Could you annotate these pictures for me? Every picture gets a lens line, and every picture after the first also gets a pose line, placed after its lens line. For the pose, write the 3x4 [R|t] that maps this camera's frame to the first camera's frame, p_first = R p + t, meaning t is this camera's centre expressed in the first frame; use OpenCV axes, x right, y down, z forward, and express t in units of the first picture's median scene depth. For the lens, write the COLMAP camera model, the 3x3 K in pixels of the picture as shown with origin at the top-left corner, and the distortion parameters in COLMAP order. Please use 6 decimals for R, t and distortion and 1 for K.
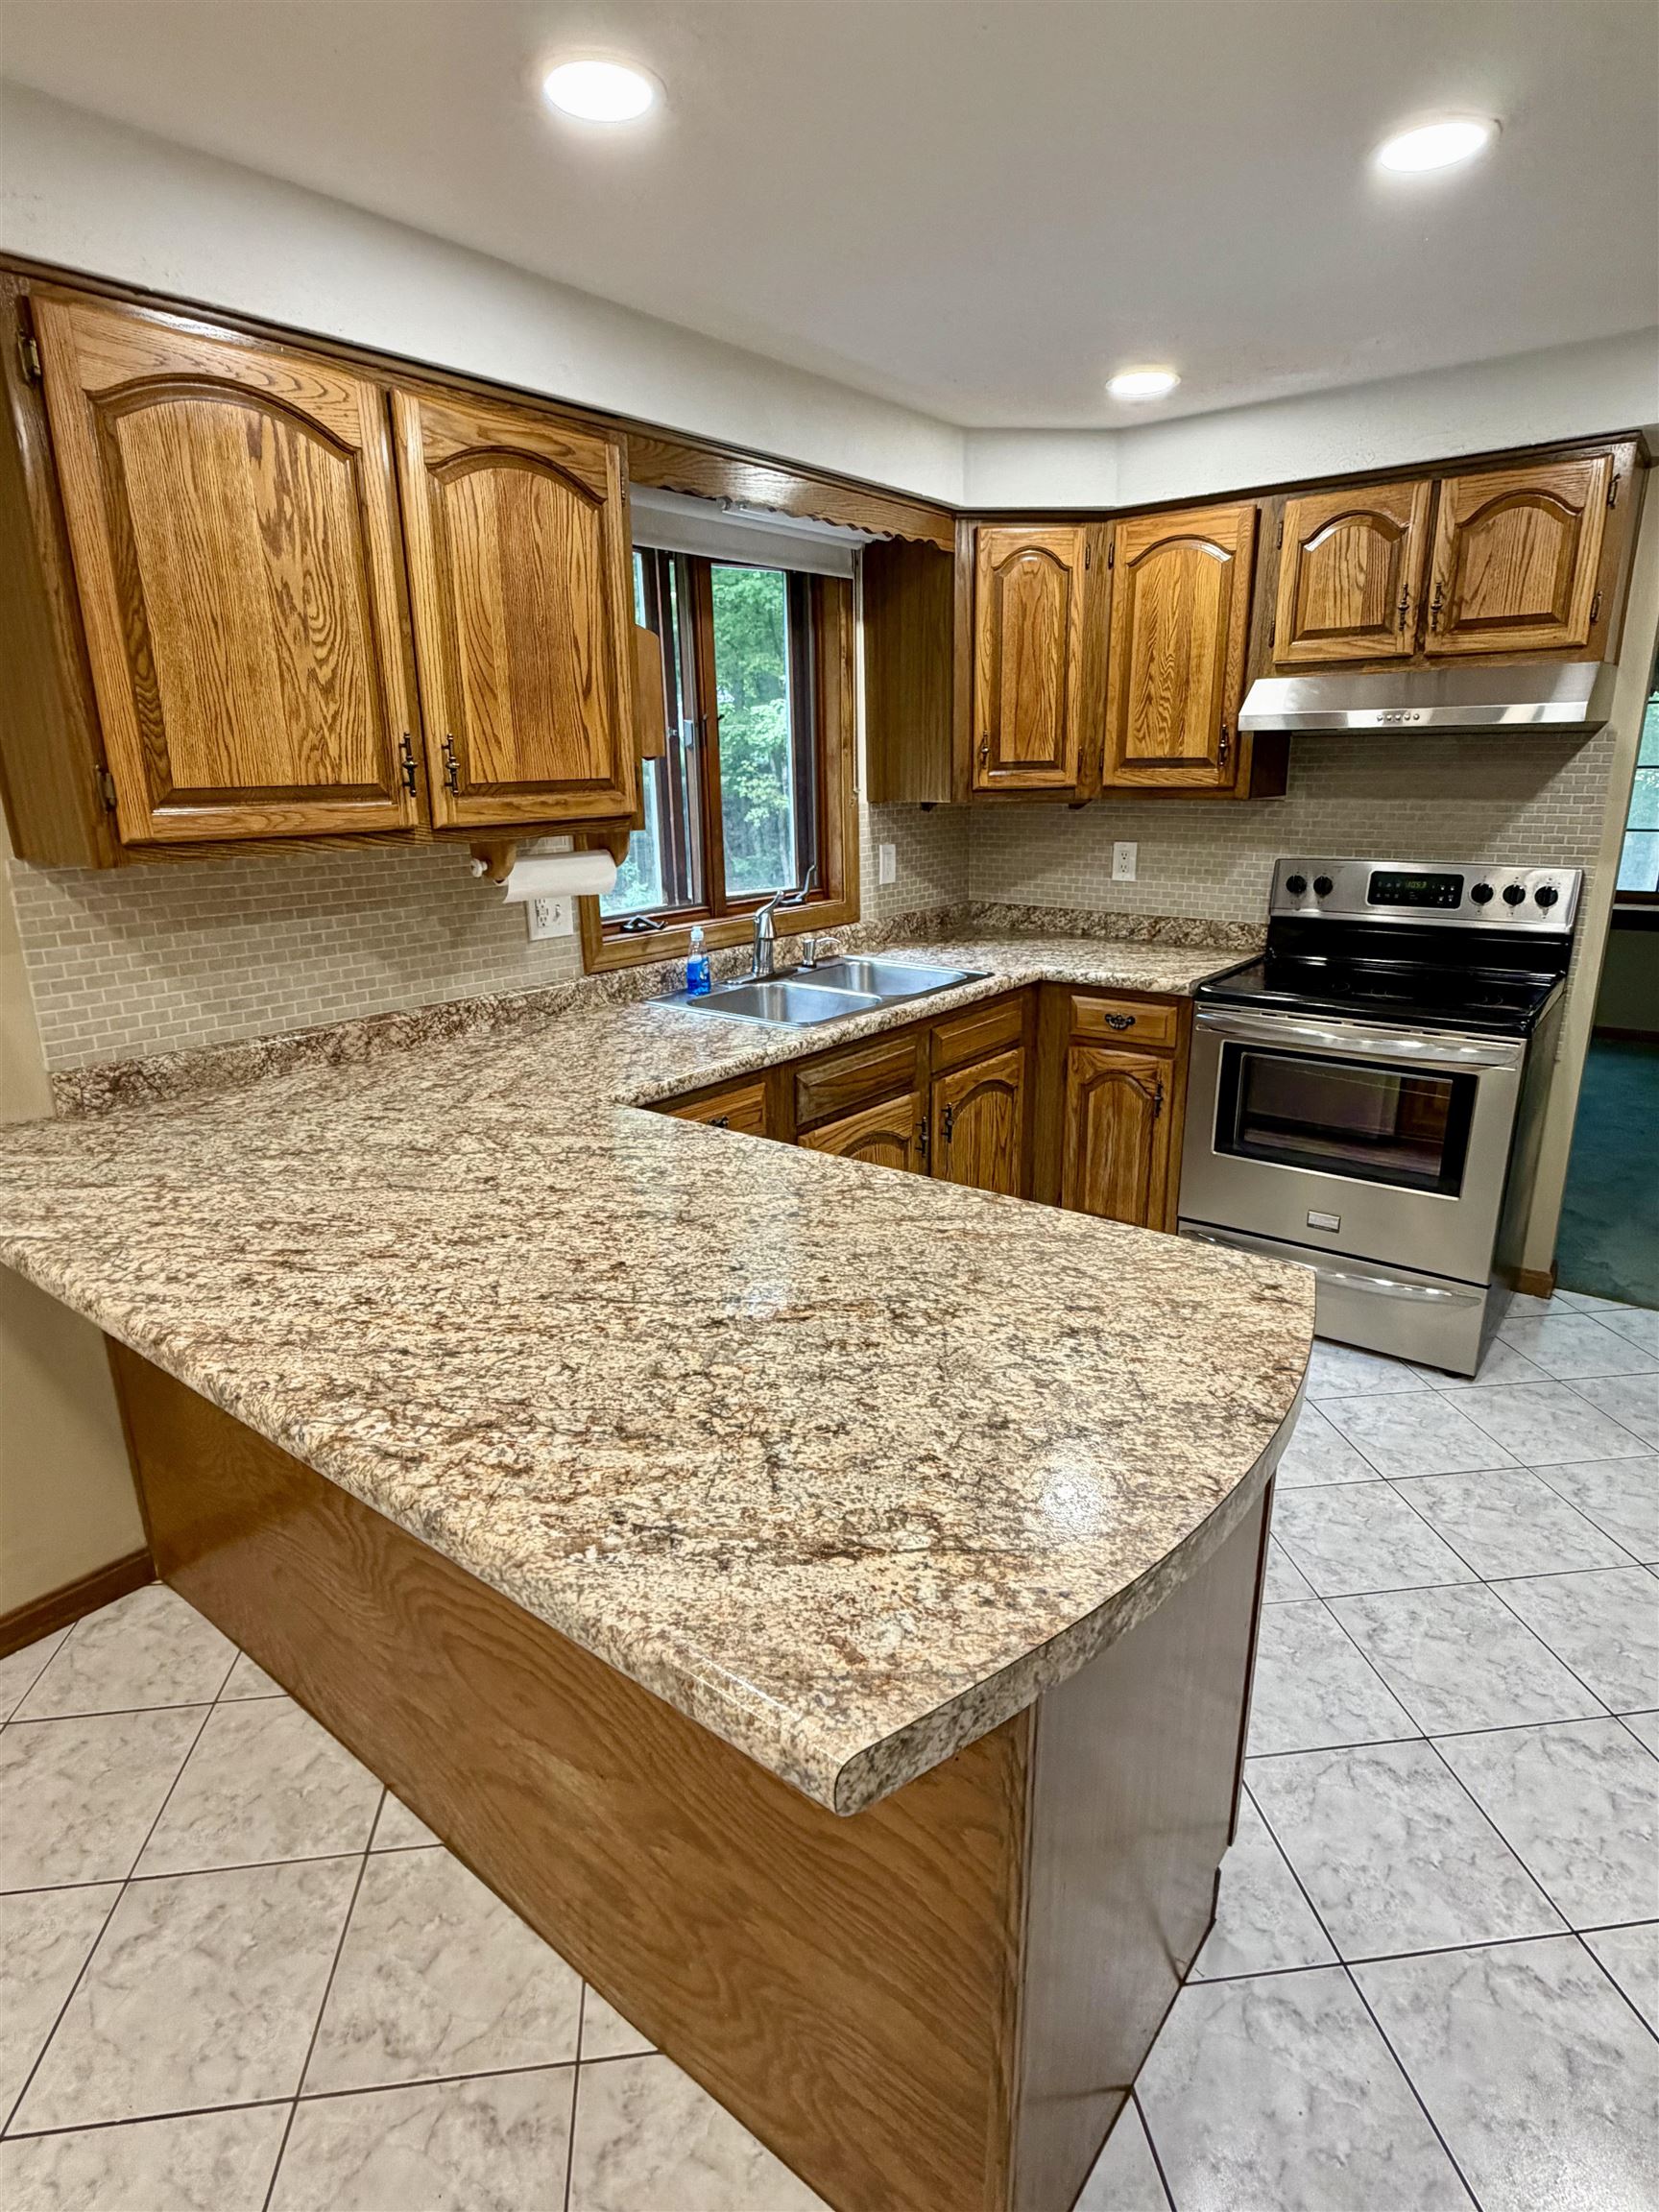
lens RADIAL K [[1169.6, 0, 831.5], [0, 1169.6, 1106.0], [0, 0, 1]] dist [-0.006201, 0.004549]
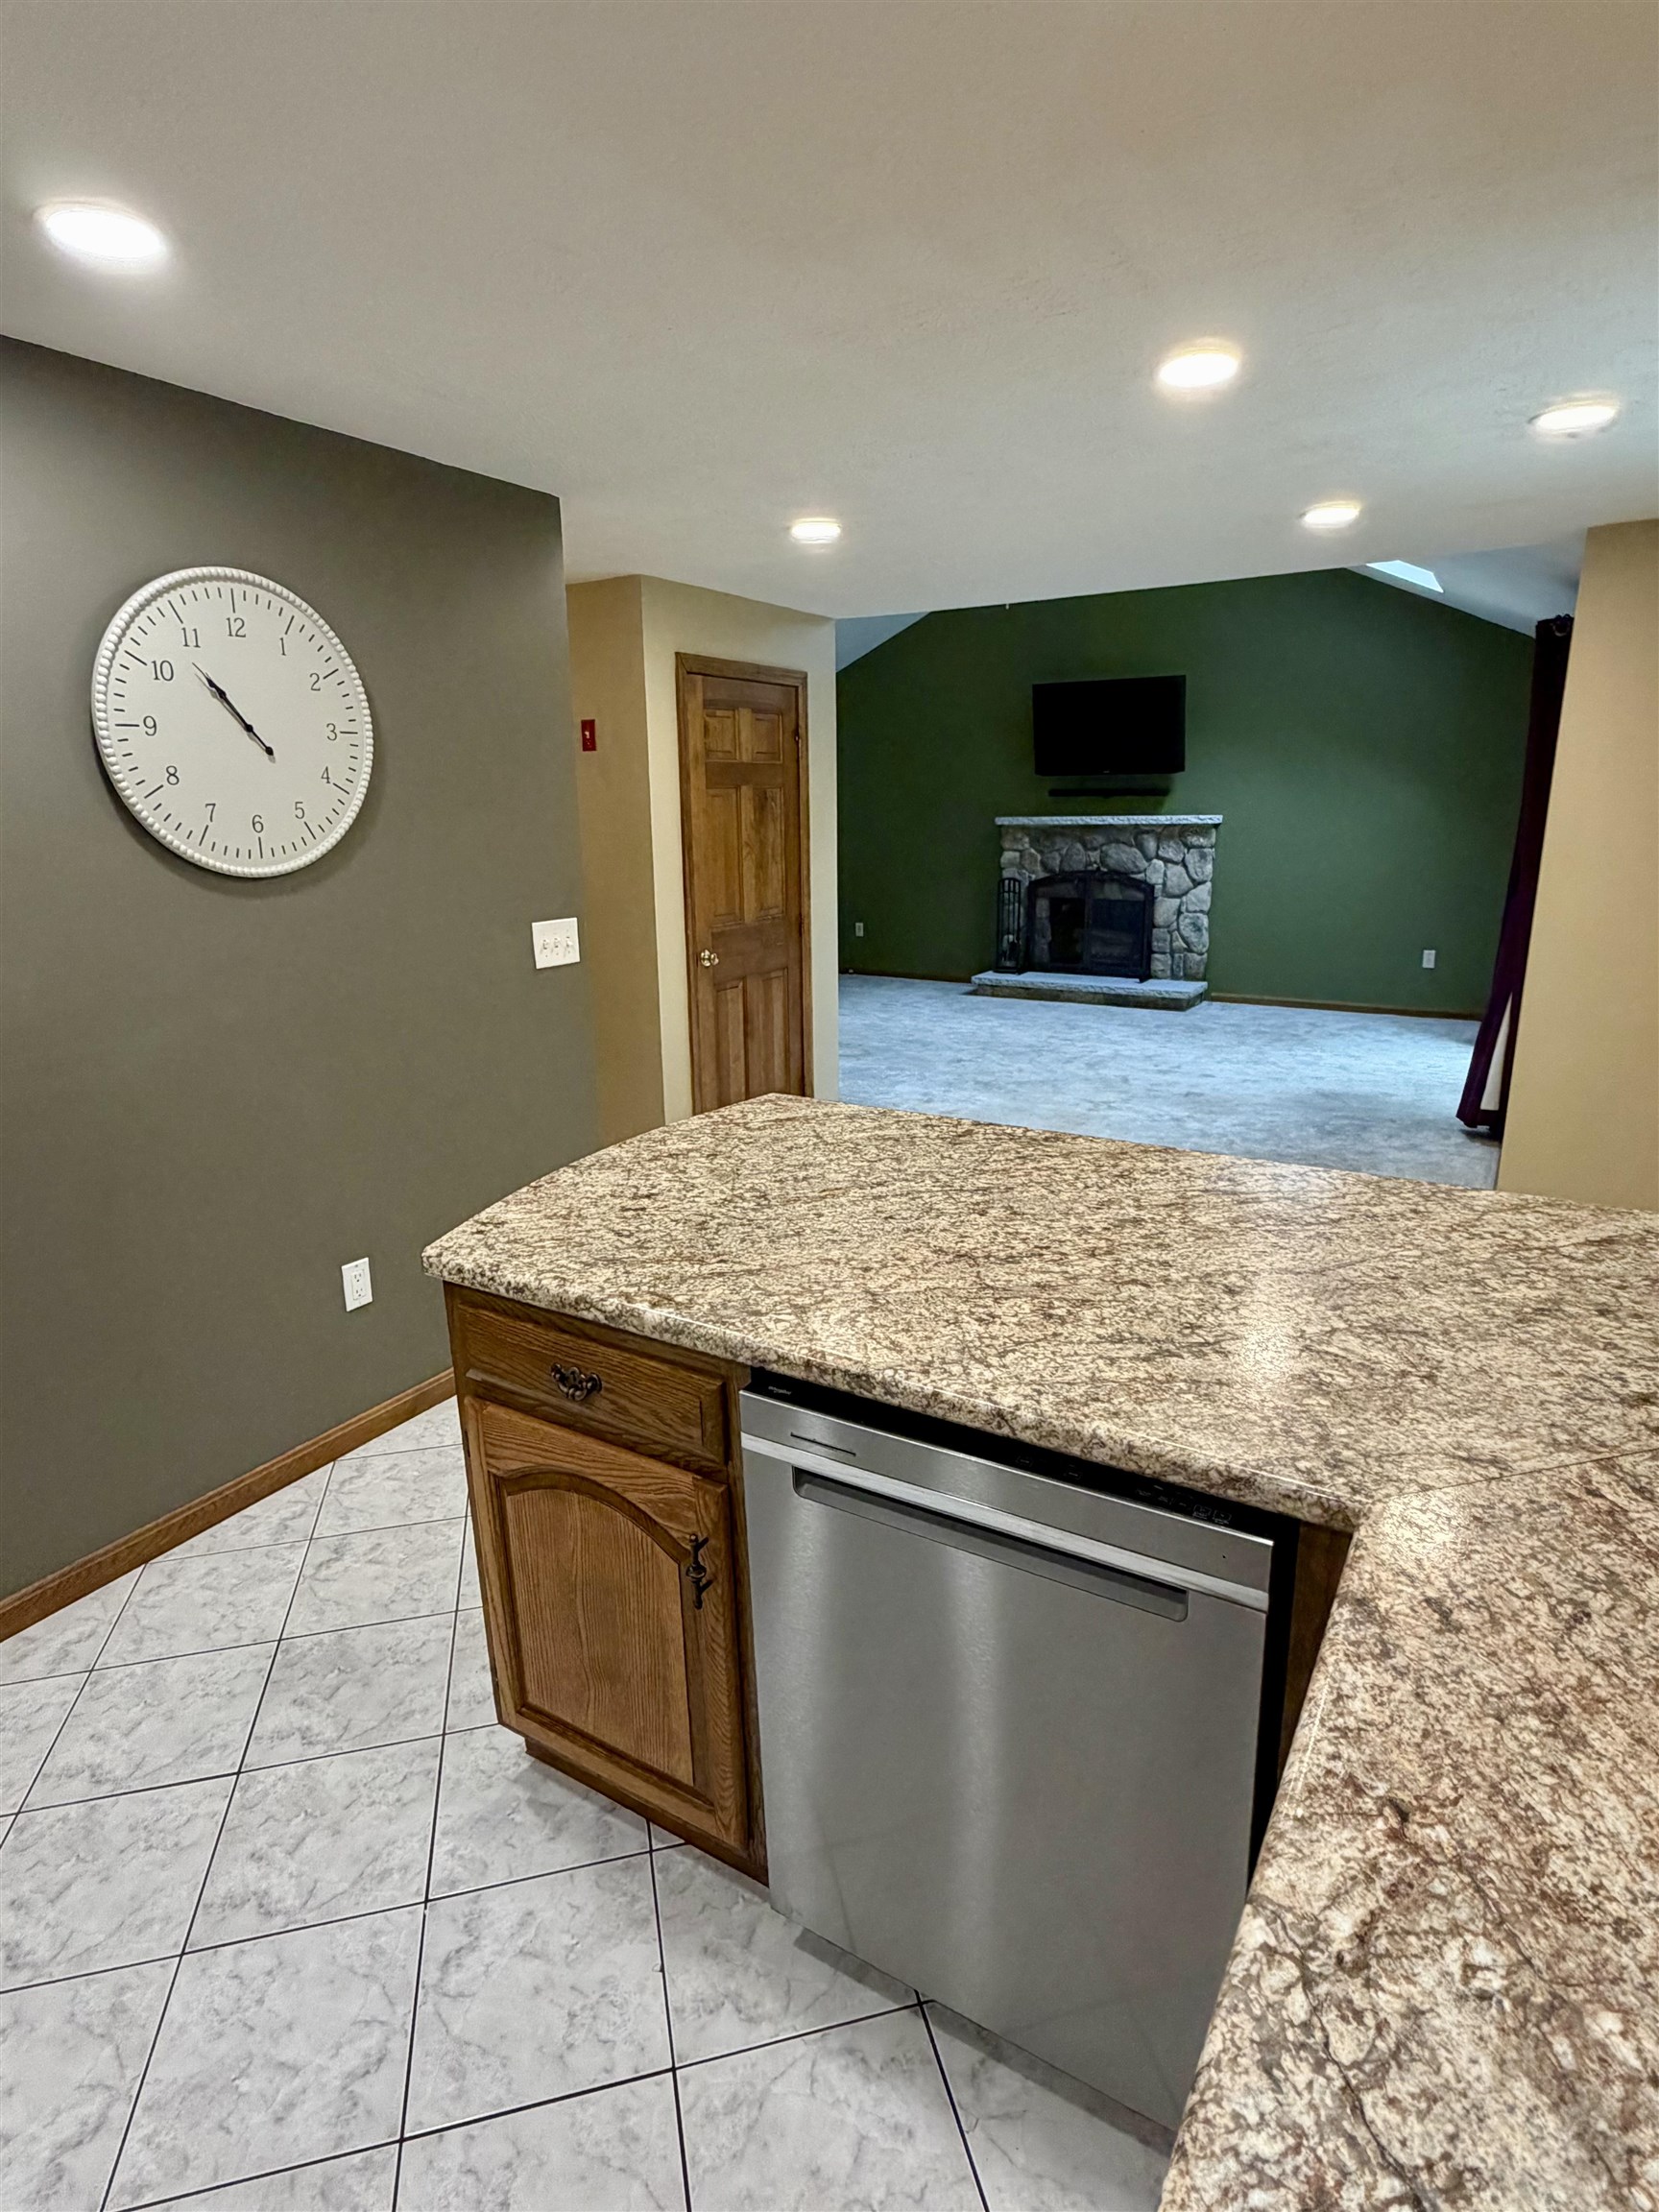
lens RADIAL K [[1169.6, 0, 832.9], [0, 1169.6, 1111.4], [0, 0, 1]] dist [-0.006201, 0.004549]
pose [[-0.992816, 0.060269, -0.103367, 0.052875], [-0.001895, 0.855856, 0.517210, -0.313273], [0.119639, 0.513690, -0.849593, 1.018607]]
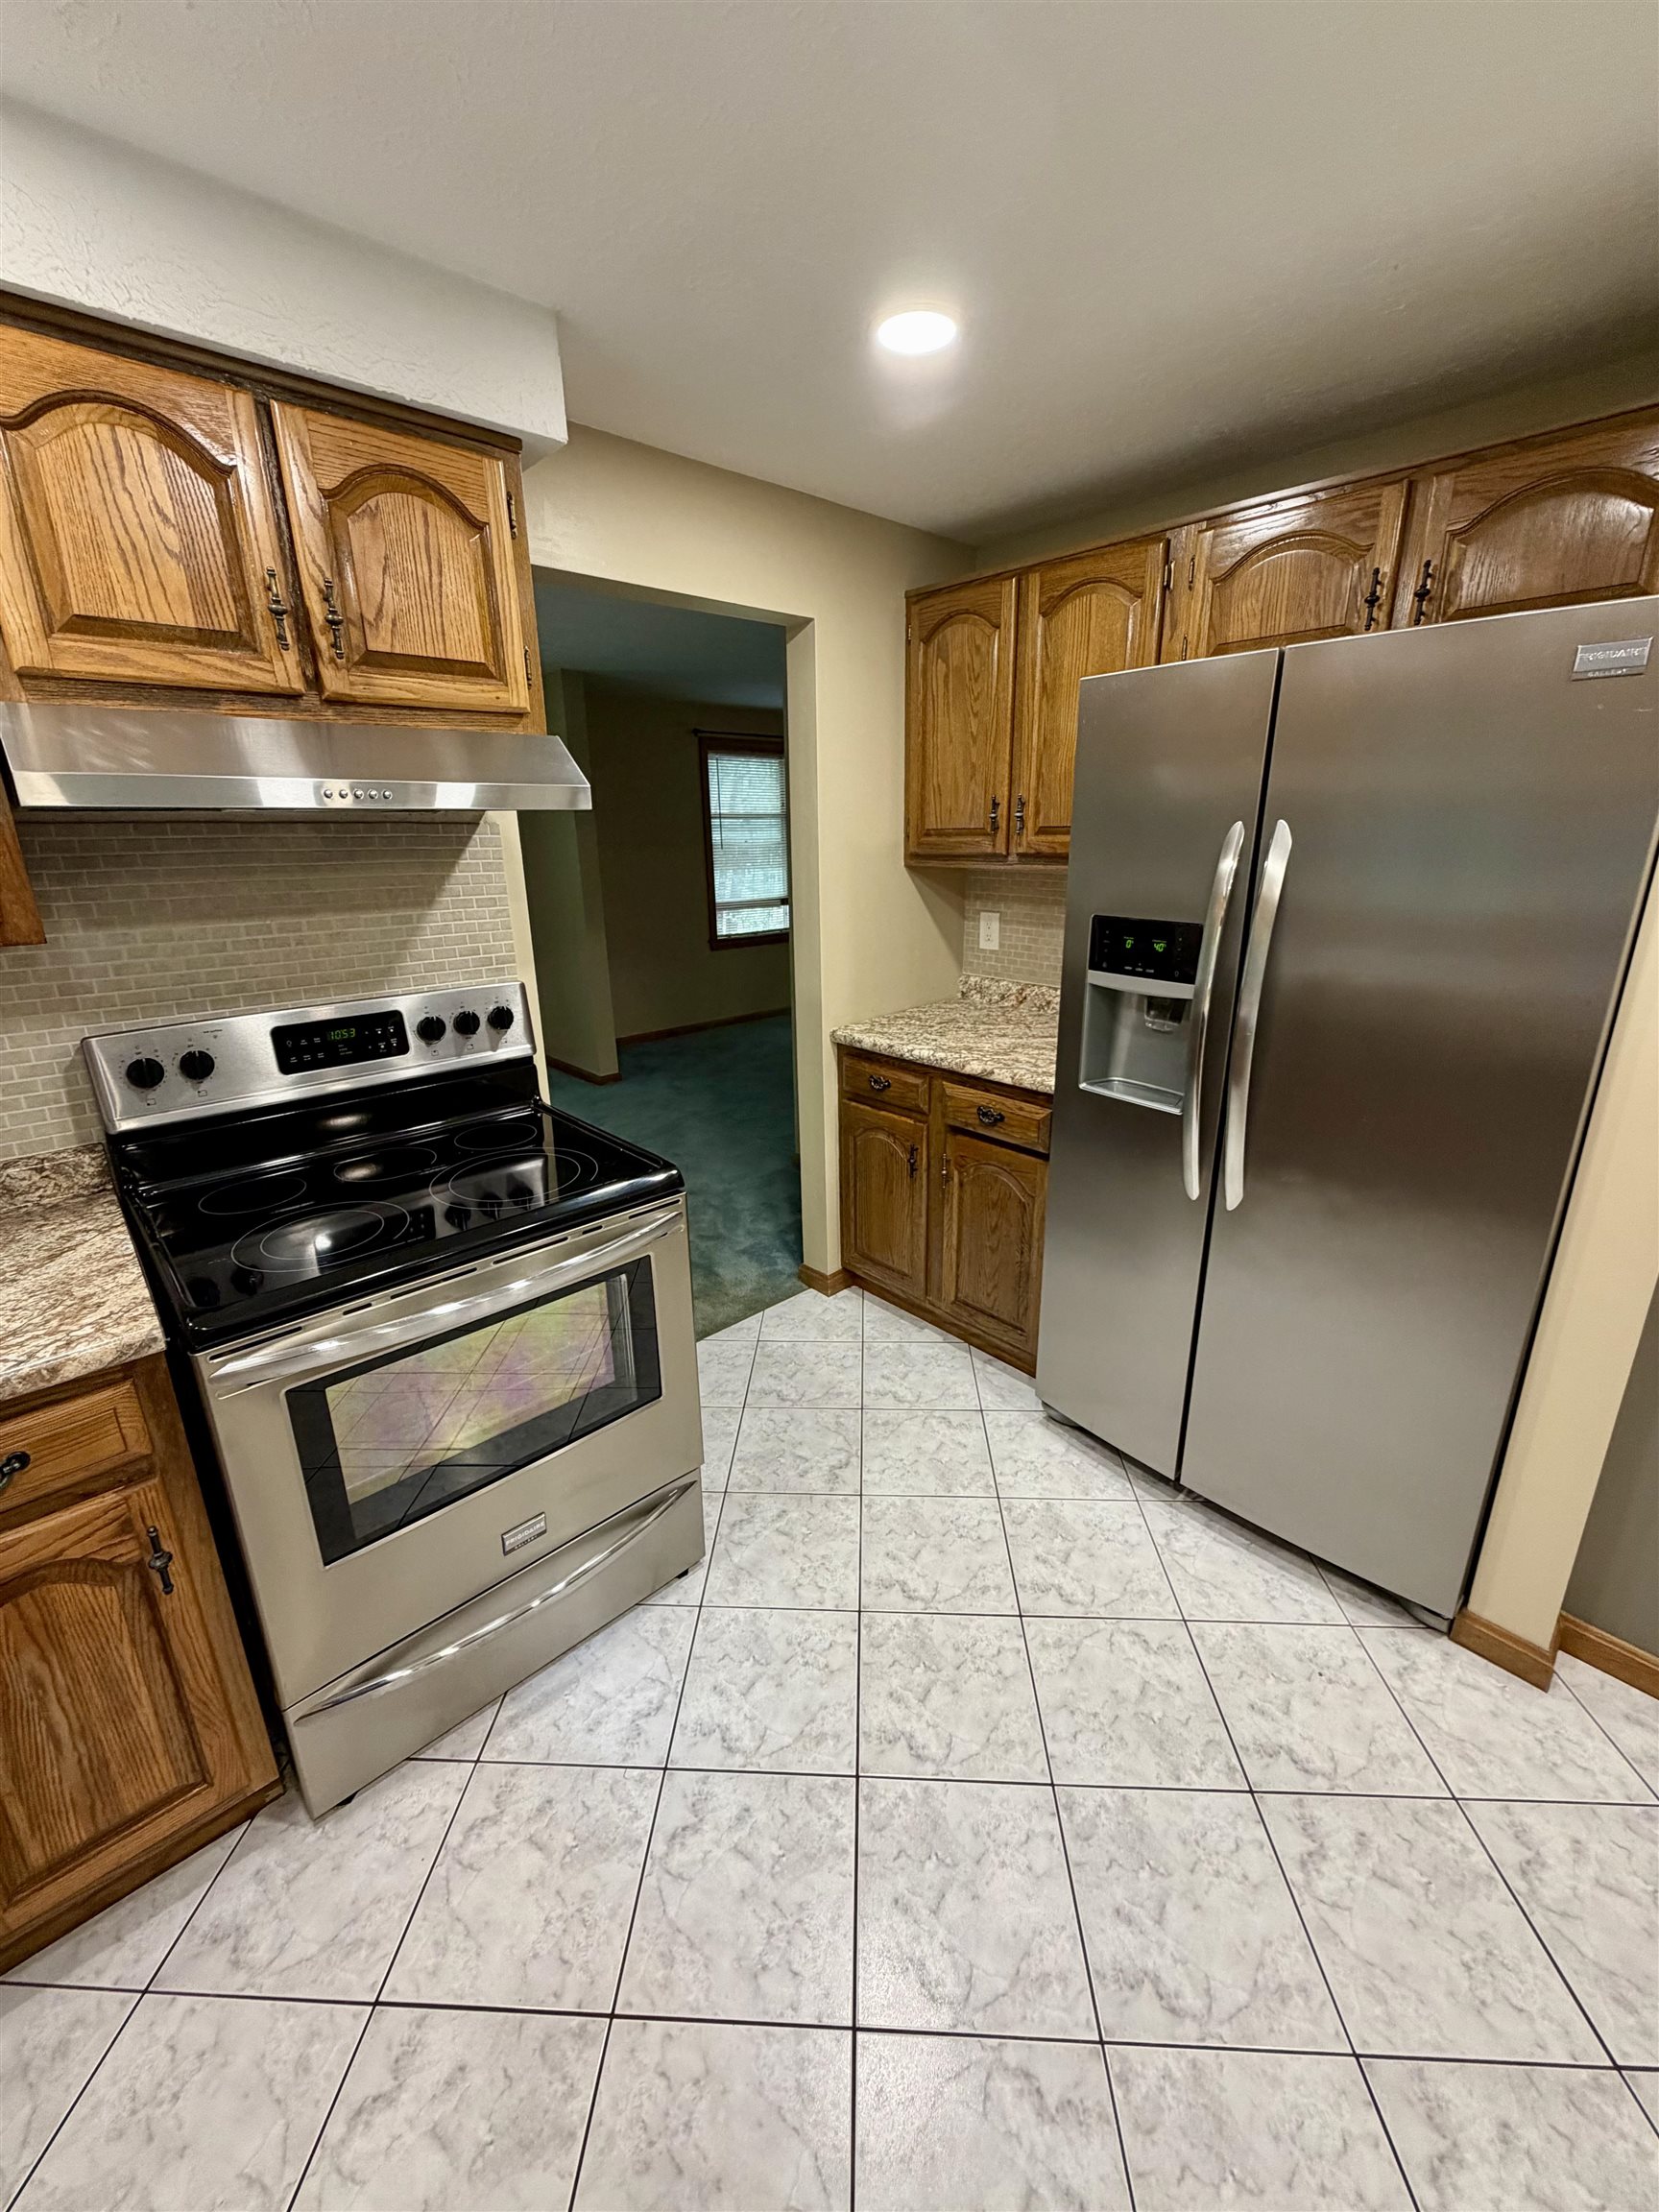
lens RADIAL K [[880.5, 0, 834.6], [0, 880.5, 1103.0], [0, 0, 1]] dist [-0.007045, 0.000138]
pose [[0.157072, -0.278057, 0.947635, 0.036579], [0.285999, 0.931236, 0.225841, -0.216344], [-0.945269, 0.235549, 0.225795, 0.707981]]
